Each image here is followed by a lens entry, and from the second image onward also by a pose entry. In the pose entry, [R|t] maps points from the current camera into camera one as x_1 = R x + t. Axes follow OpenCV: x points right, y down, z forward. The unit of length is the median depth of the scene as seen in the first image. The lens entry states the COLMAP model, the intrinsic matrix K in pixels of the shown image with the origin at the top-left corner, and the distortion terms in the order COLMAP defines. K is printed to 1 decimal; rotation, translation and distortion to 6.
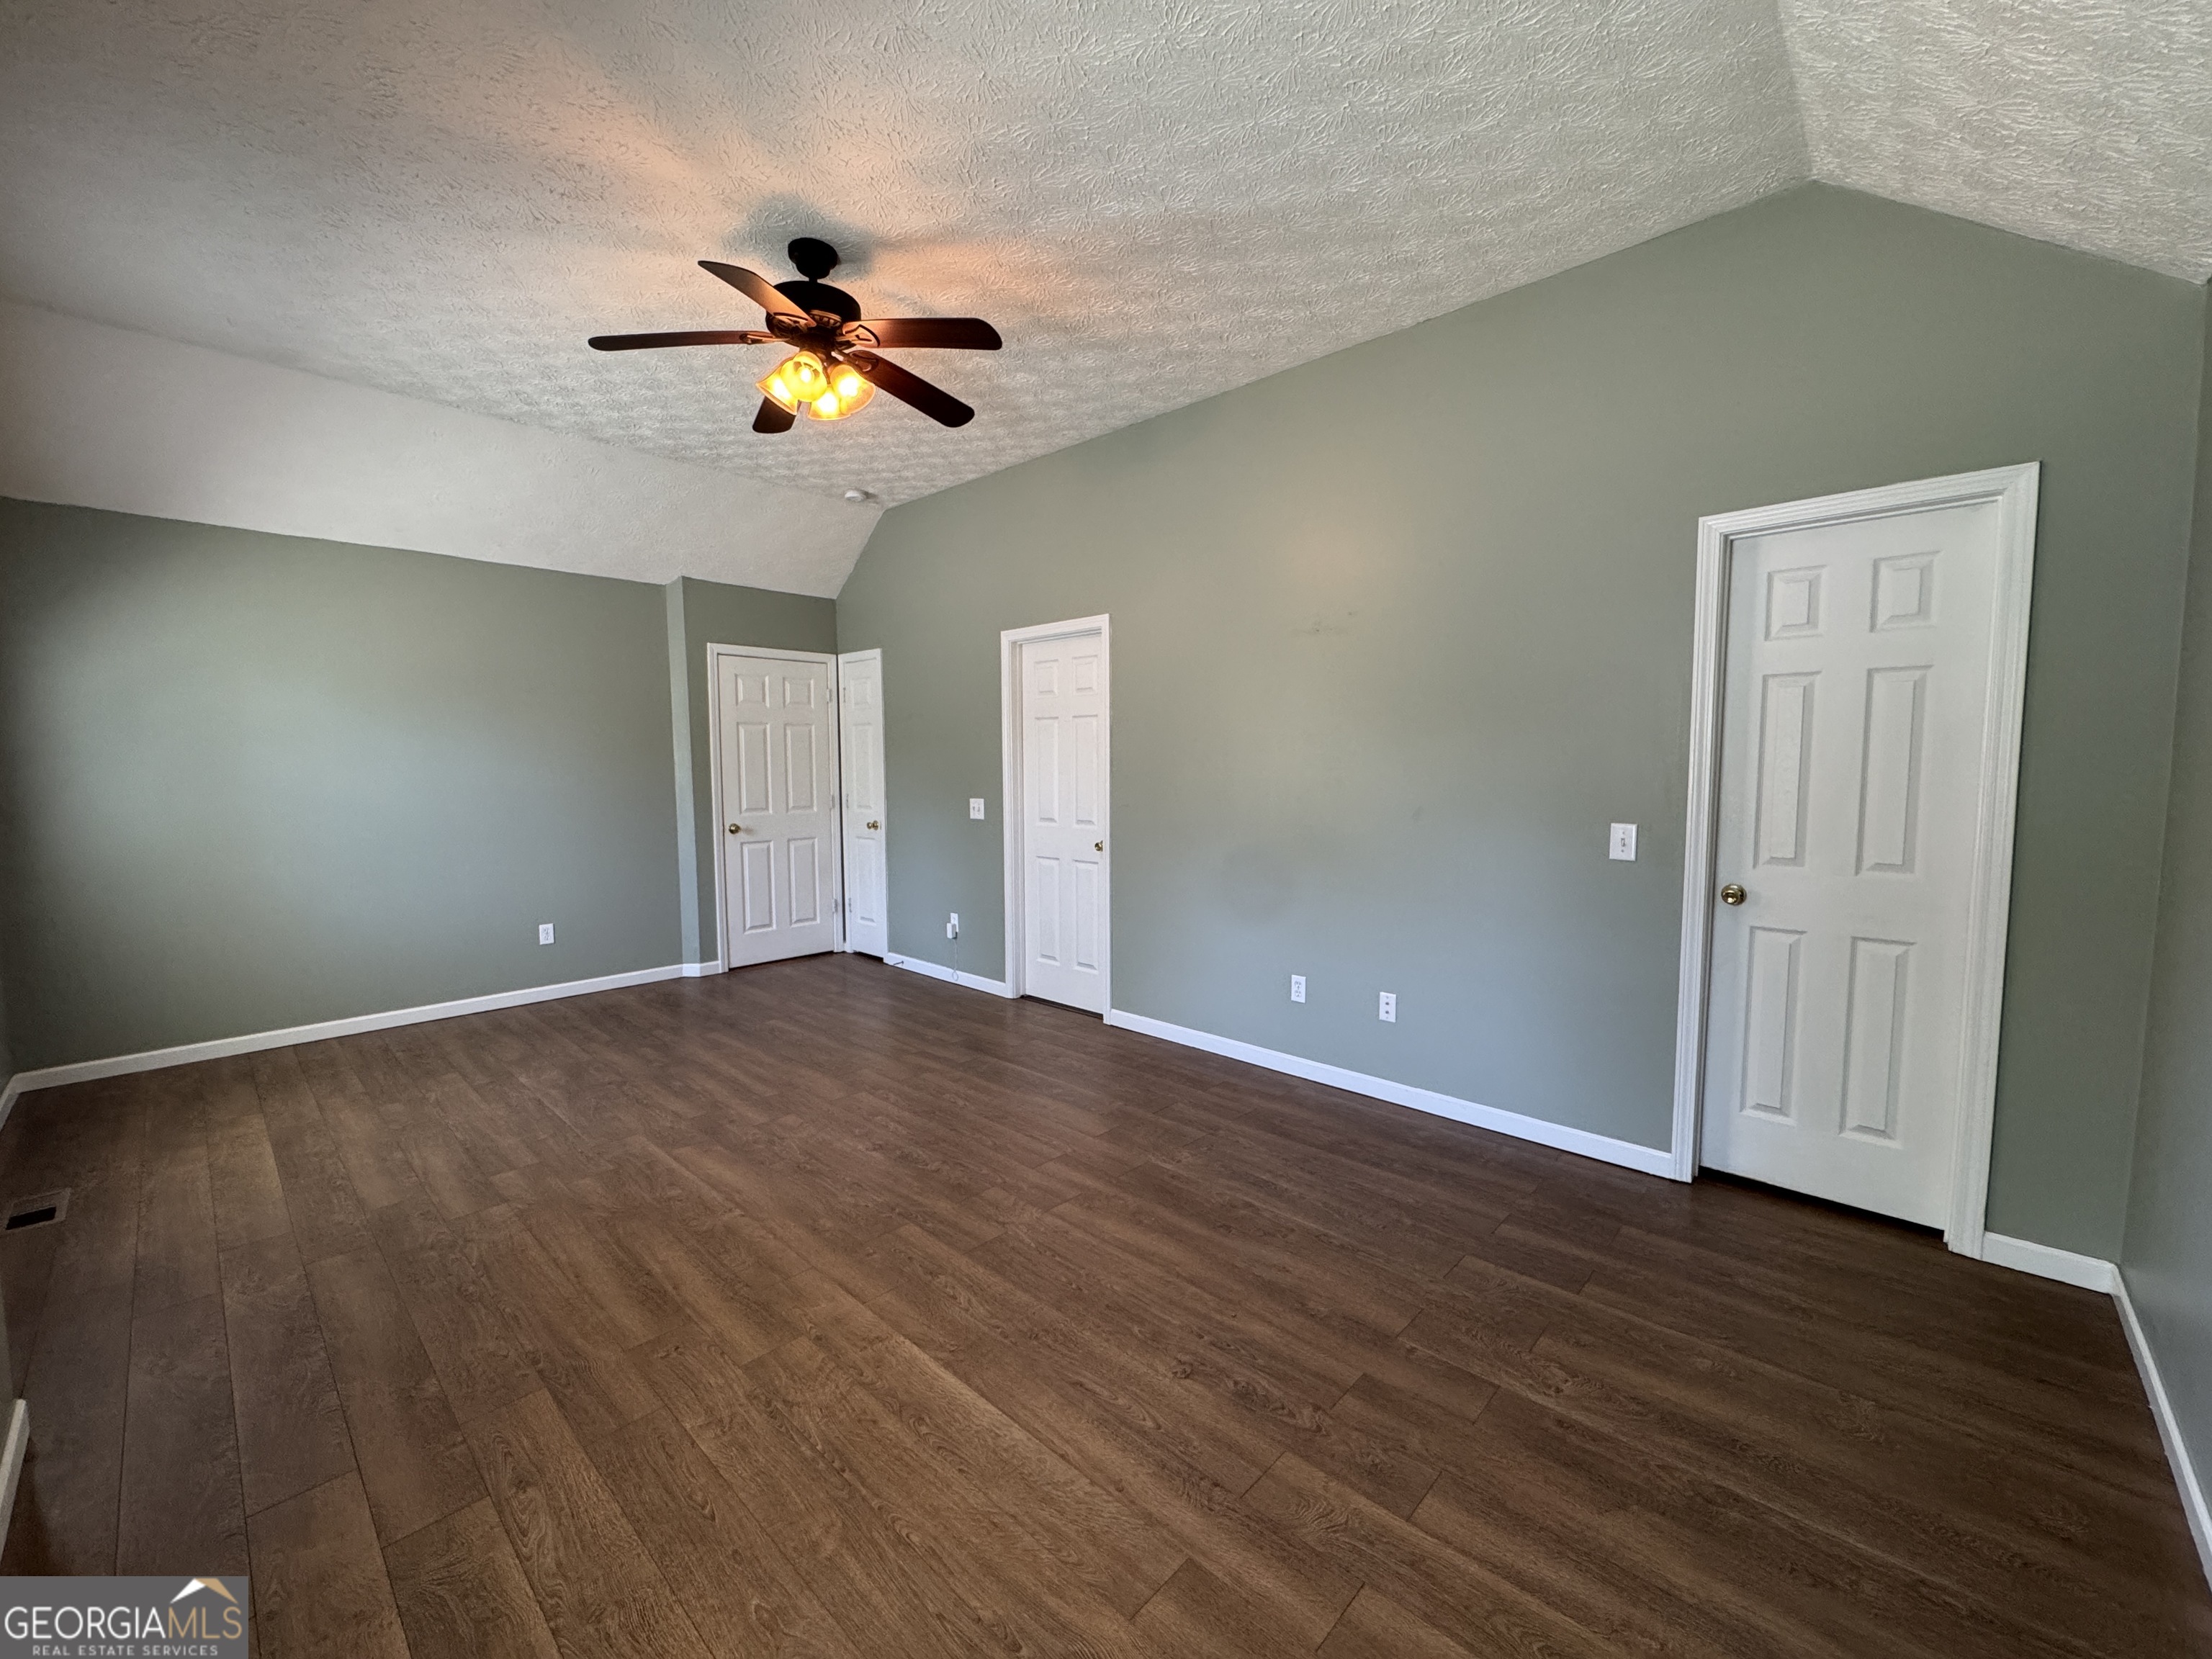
lens RADIAL K [[884.7, 0, 1102.6], [0, 884.7, 827.1], [0, 0, 1]] dist [-0.000622, -0.000004]
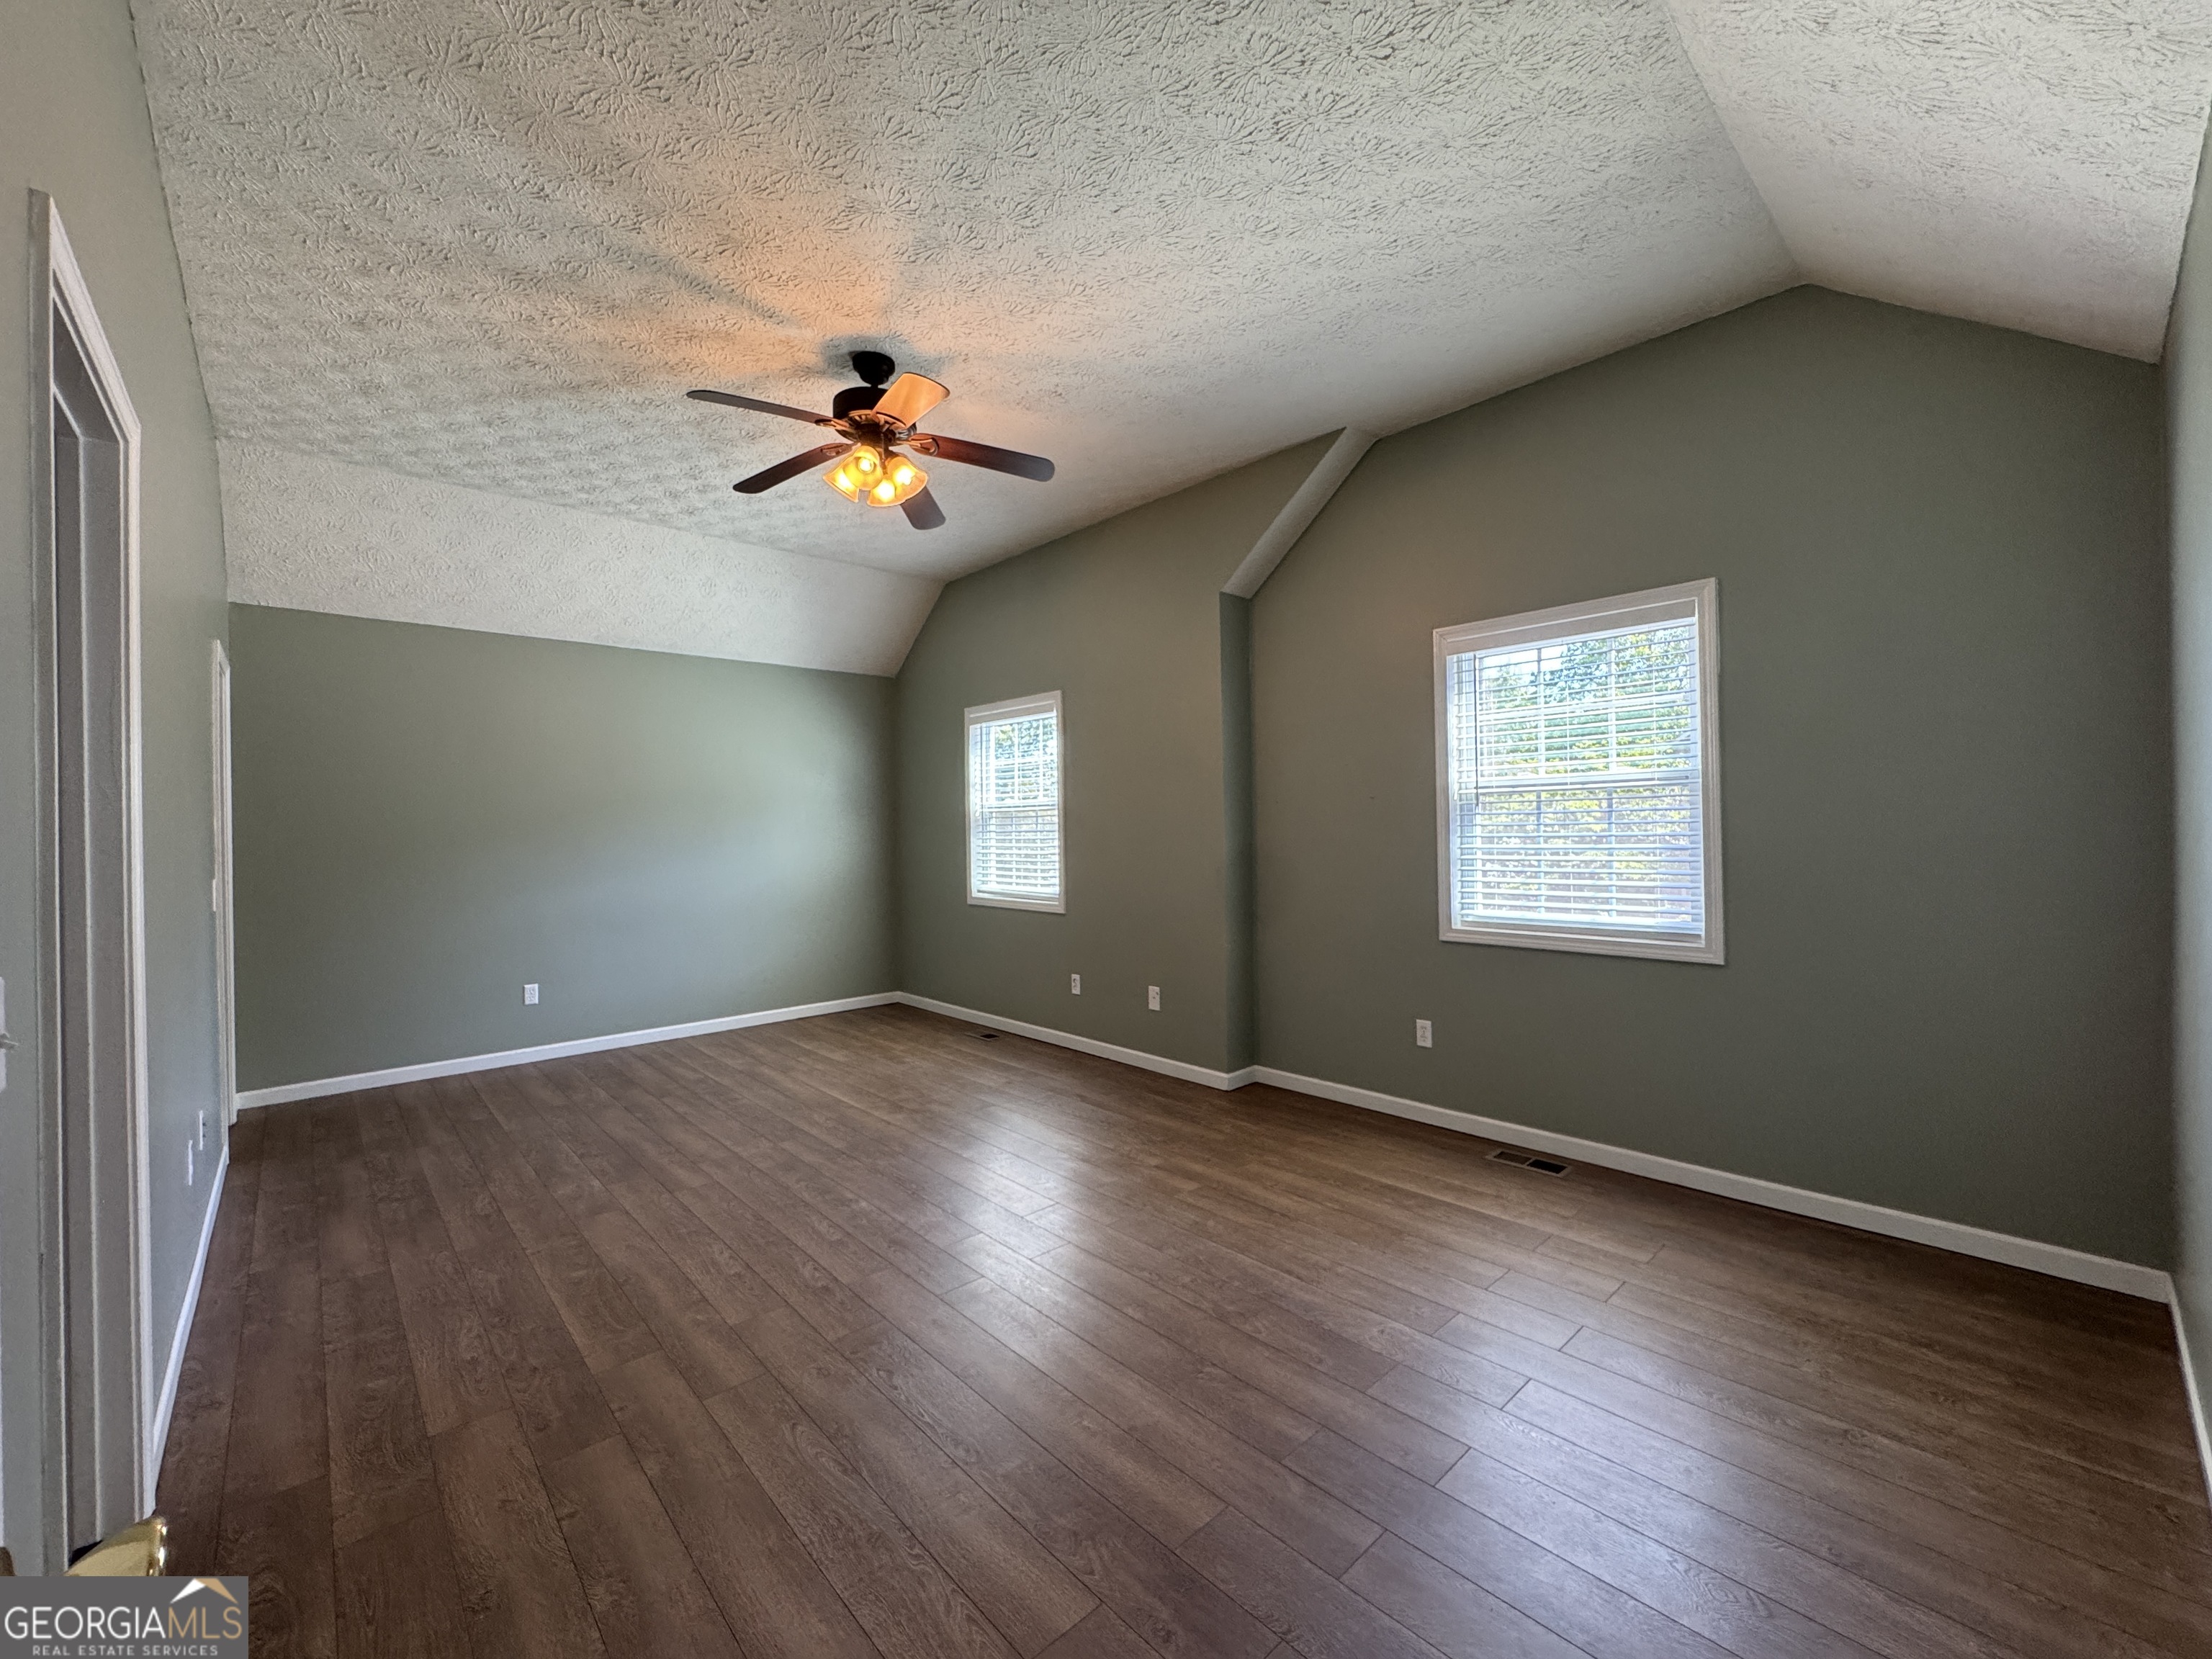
lens RADIAL K [[884.7, 0, 1113.3], [0, 884.7, 833.0], [0, 0, 1]] dist [-0.000622, -0.000004]
pose [[-0.997689, 0.022313, 0.064180, -0.547710], [0.027112, 0.996822, 0.074900, -0.100005], [-0.062304, 0.076467, -0.995124, 1.697377]]
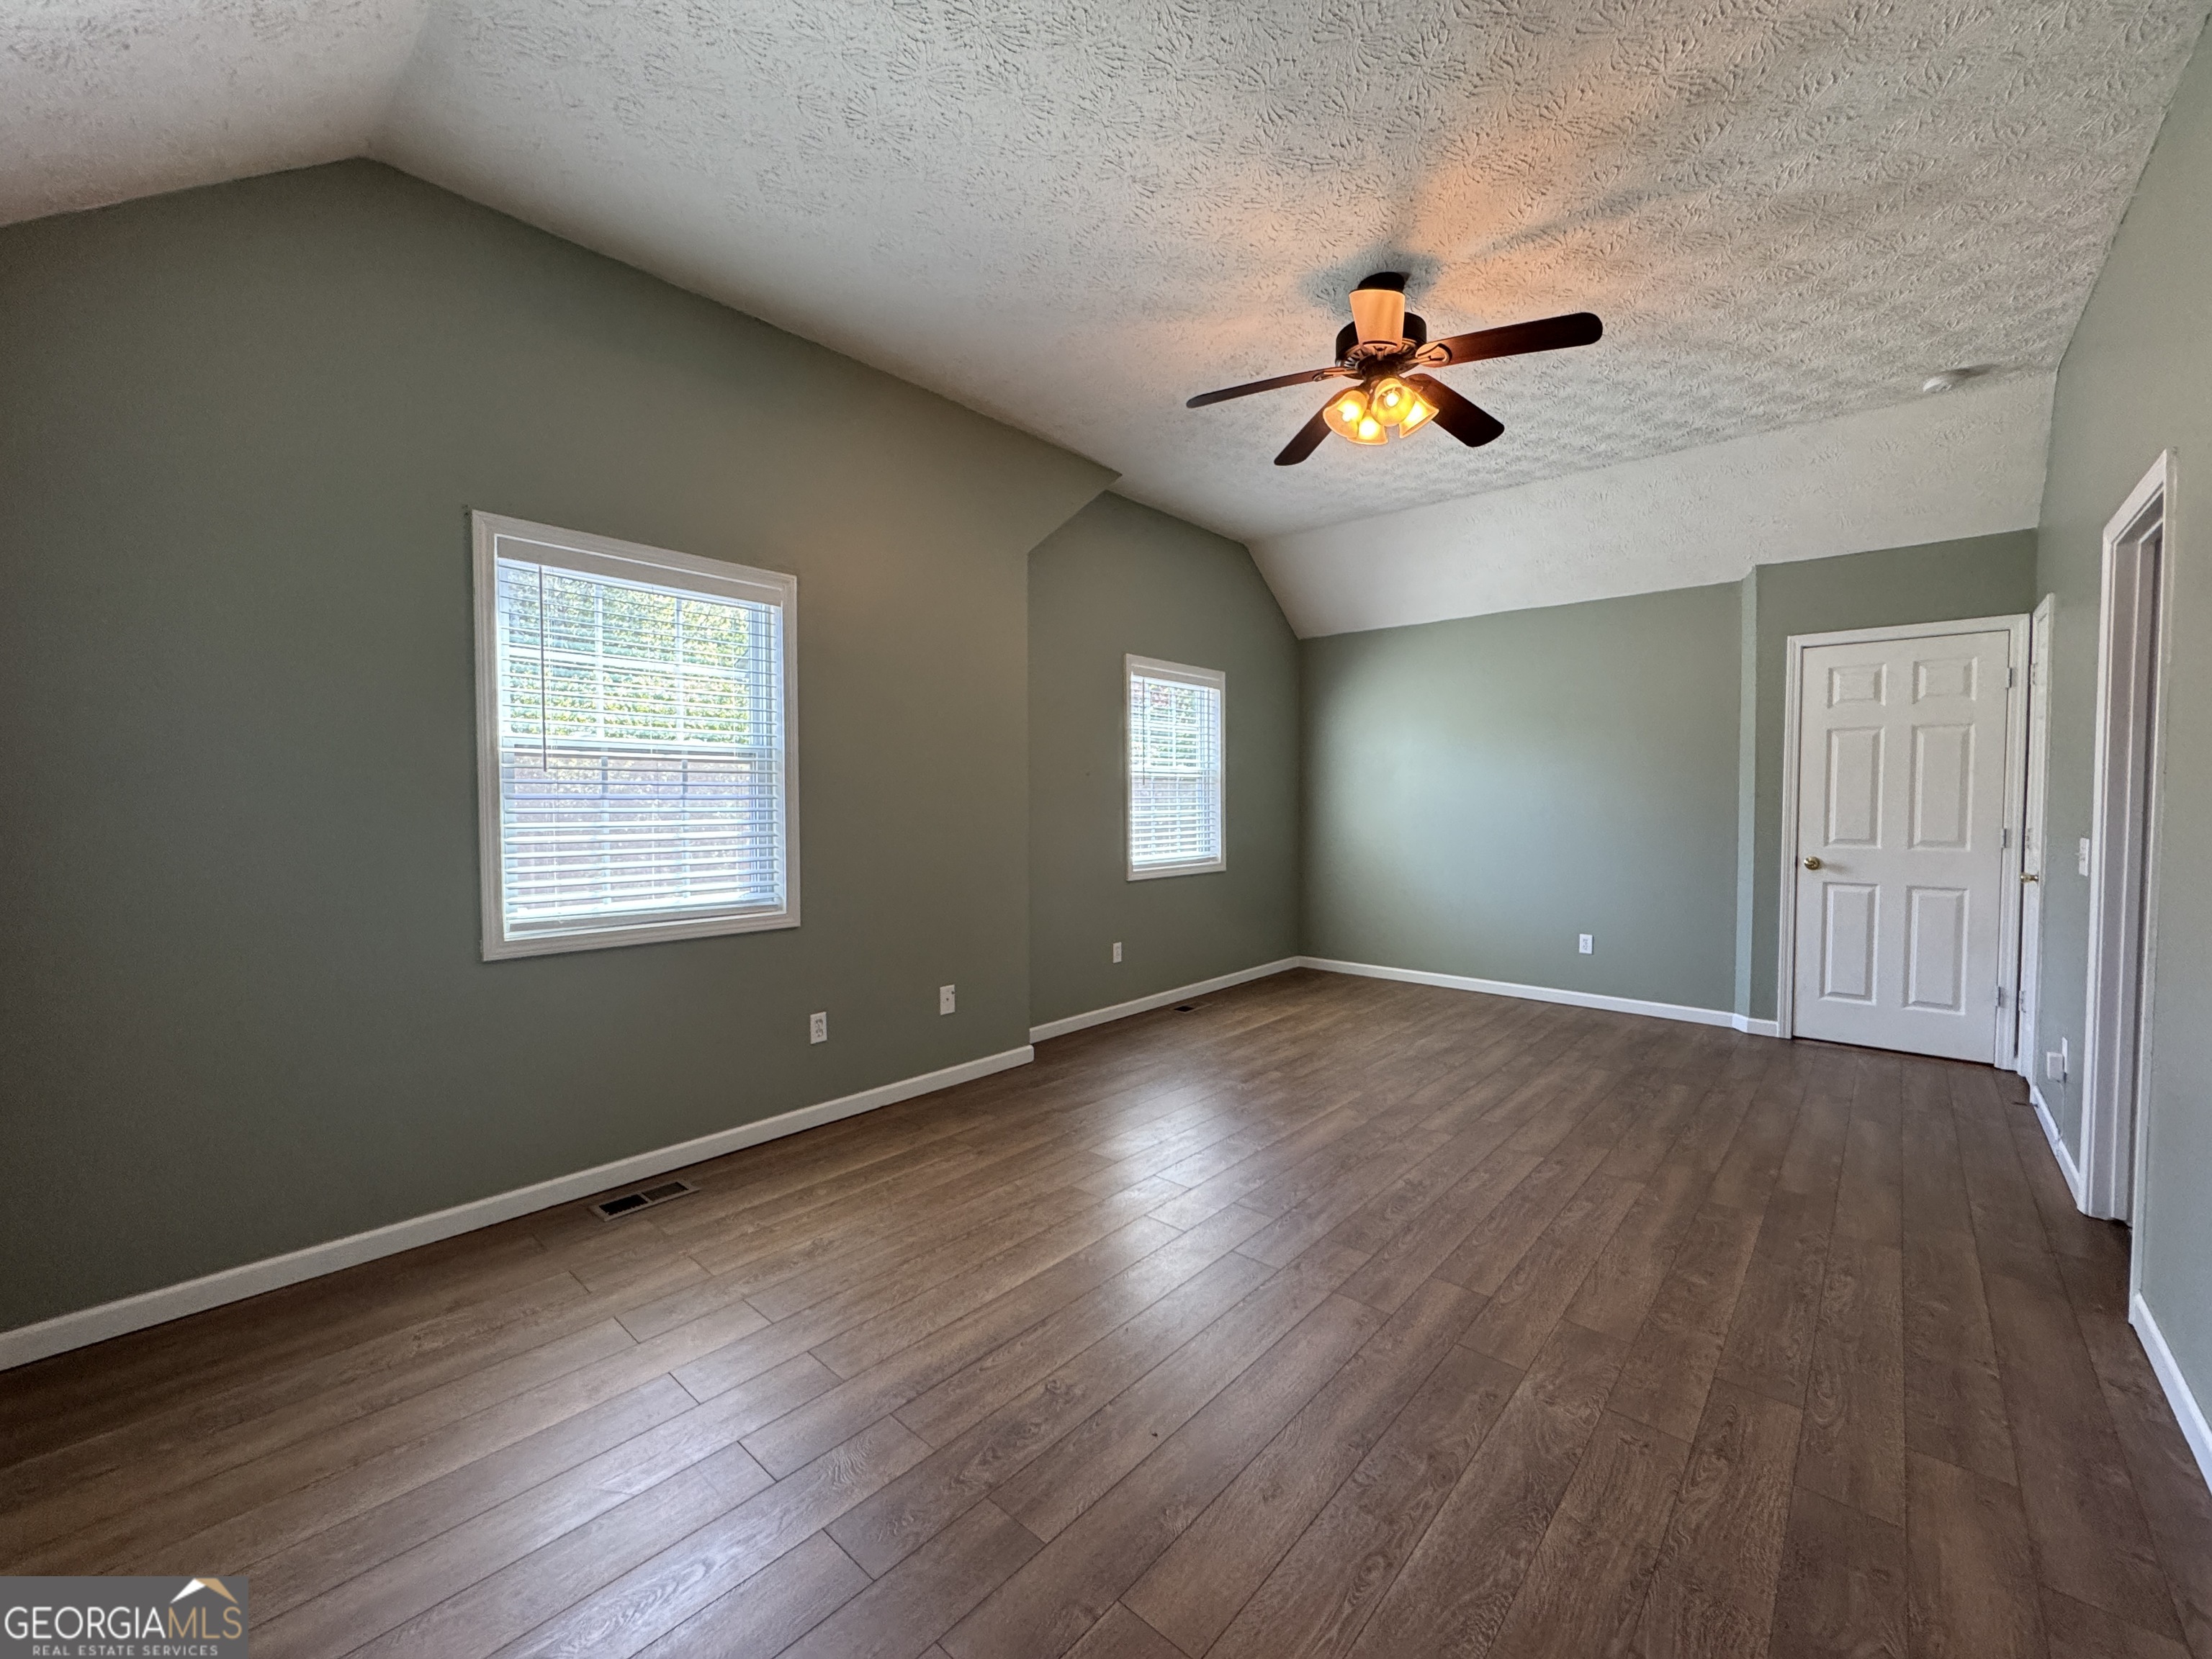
lens RADIAL K [[884.7, 0, 1104.2], [0, 884.7, 828.4], [0, 0, 1]] dist [-0.000622, -0.000004]
pose [[0.031850, 0.040741, -0.998662, 0.575102], [-0.073751, 0.996541, 0.038303, -0.021161], [0.996768, 0.072433, 0.034744, 0.539263]]
